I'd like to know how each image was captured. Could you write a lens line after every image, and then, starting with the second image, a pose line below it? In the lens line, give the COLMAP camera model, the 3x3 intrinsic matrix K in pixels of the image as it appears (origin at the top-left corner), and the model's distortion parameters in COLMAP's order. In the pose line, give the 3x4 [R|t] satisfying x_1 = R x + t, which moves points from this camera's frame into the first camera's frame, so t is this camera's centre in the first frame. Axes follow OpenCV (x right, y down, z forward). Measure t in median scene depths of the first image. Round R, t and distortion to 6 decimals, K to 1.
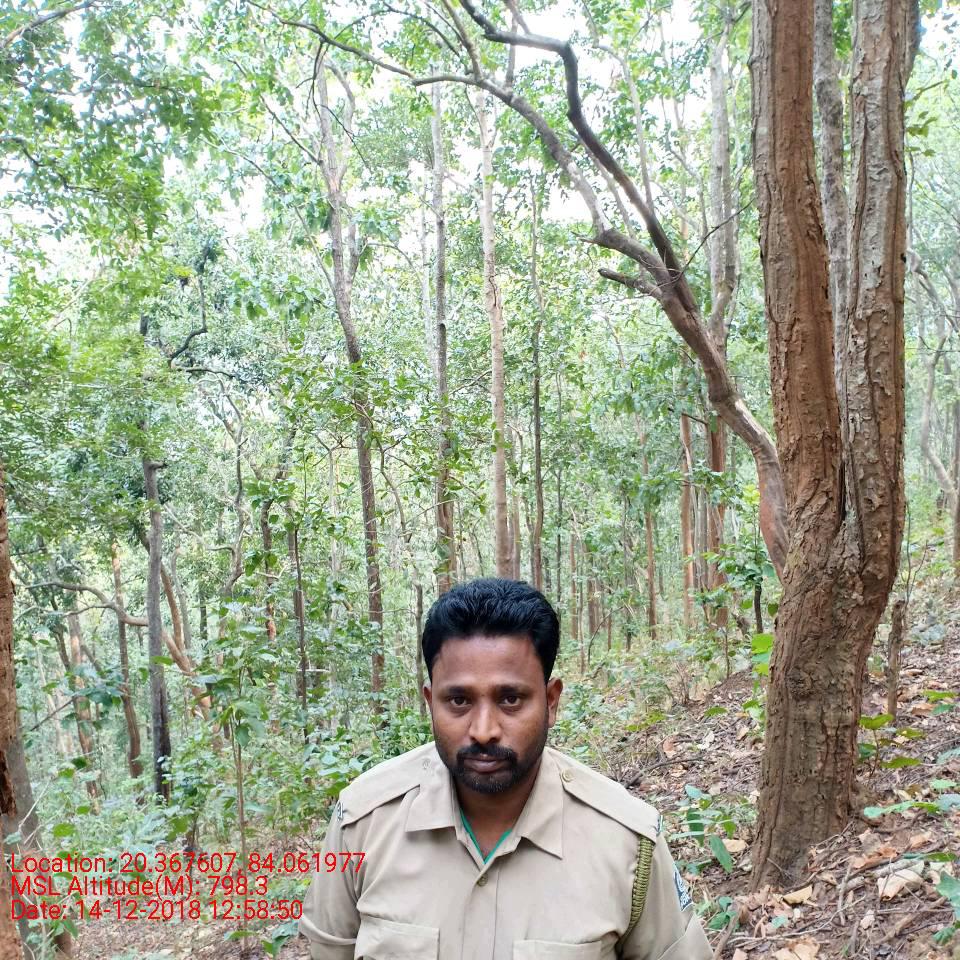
lens RADIAL K [[990.0, 0, 481.8], [0, 990.0, 489.4], [0, 0, 1]] dist [0.127146, -0.238285]
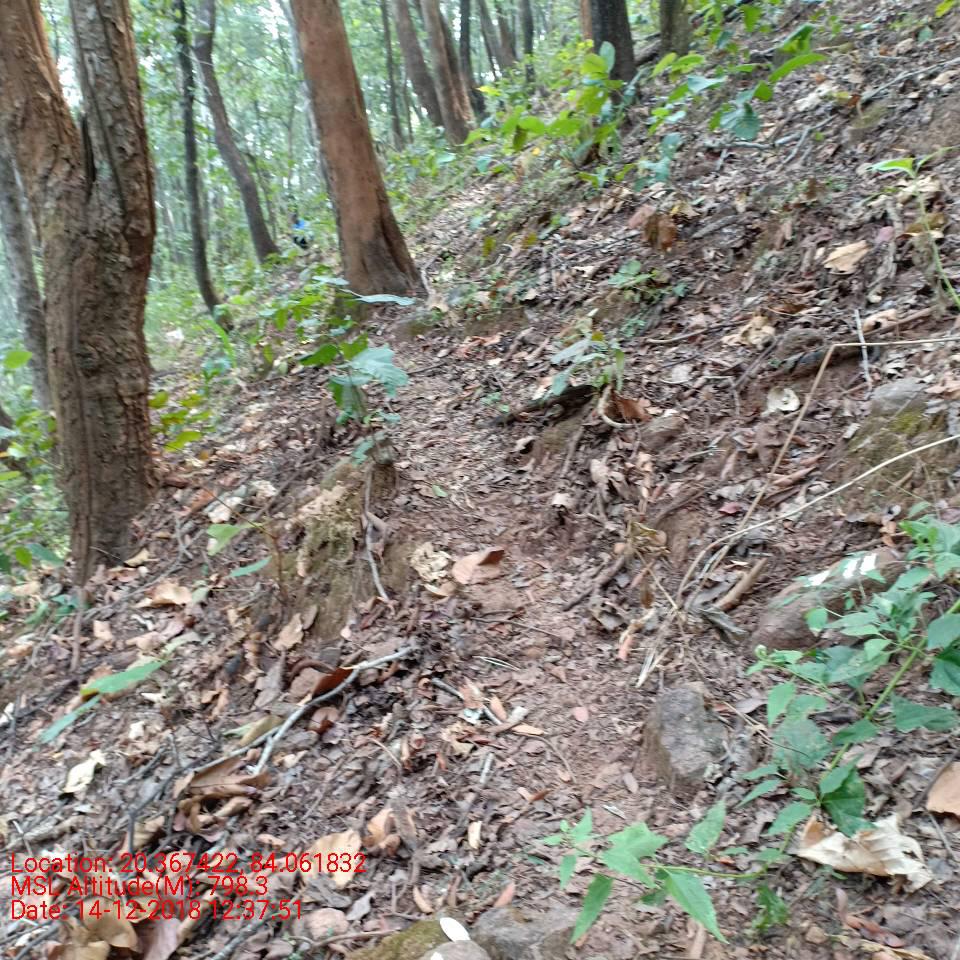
lens RADIAL K [[990.0, 0, 481.8], [0, 990.0, 489.4], [0, 0, 1]] dist [0.127146, -0.238285]
pose [[0.643633, -0.215124, 0.734479, -0.171780], [0.152757, 0.976482, 0.152142, 0.225654], [-0.749935, 0.014273, 0.661358, 0.081738]]
